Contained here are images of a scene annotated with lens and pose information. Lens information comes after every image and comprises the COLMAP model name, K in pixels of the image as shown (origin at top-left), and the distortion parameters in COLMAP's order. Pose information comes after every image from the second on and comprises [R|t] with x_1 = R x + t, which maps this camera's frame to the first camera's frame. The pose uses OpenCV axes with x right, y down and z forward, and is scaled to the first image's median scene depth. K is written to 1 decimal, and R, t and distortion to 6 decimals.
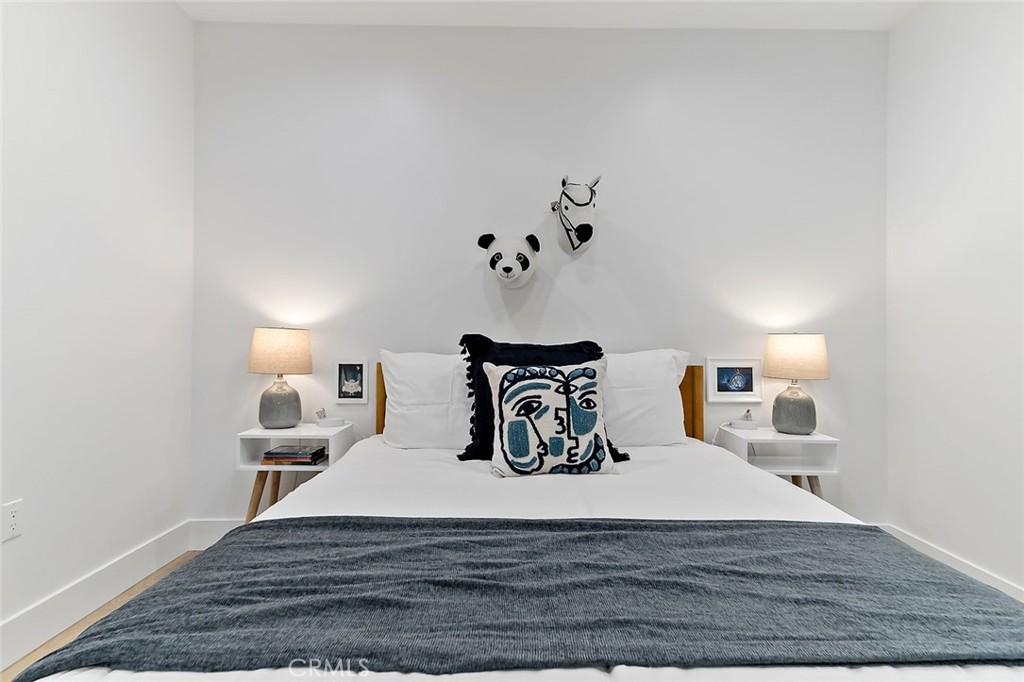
lens RADIAL K [[550.0, 0, 508.5], [0, 550.0, 340.3], [0, 0, 1]] dist [0.018409, -0.002006]
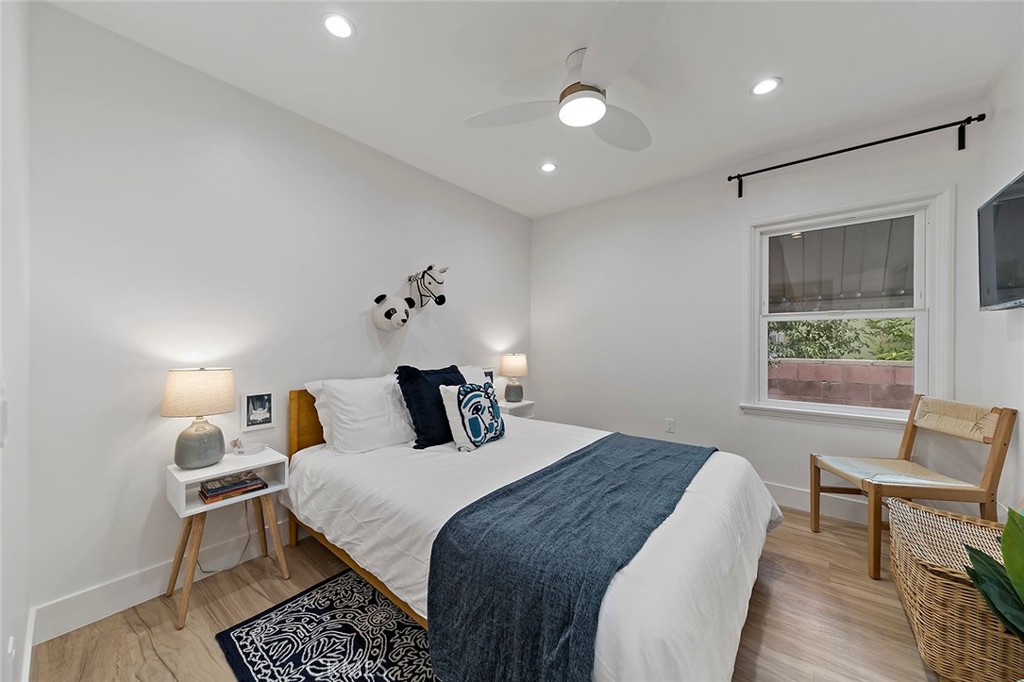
lens RADIAL K [[373.8, 0, 490.6], [0, 373.8, 338.7], [0, 0, 1]] dist [0.008383, -0.000073]
pose [[0.641612, -0.011114, 0.766949, -0.790758], [0.009034, 0.999935, 0.006932, -0.102373], [-0.766976, 0.002480, 0.641671, 0.184225]]
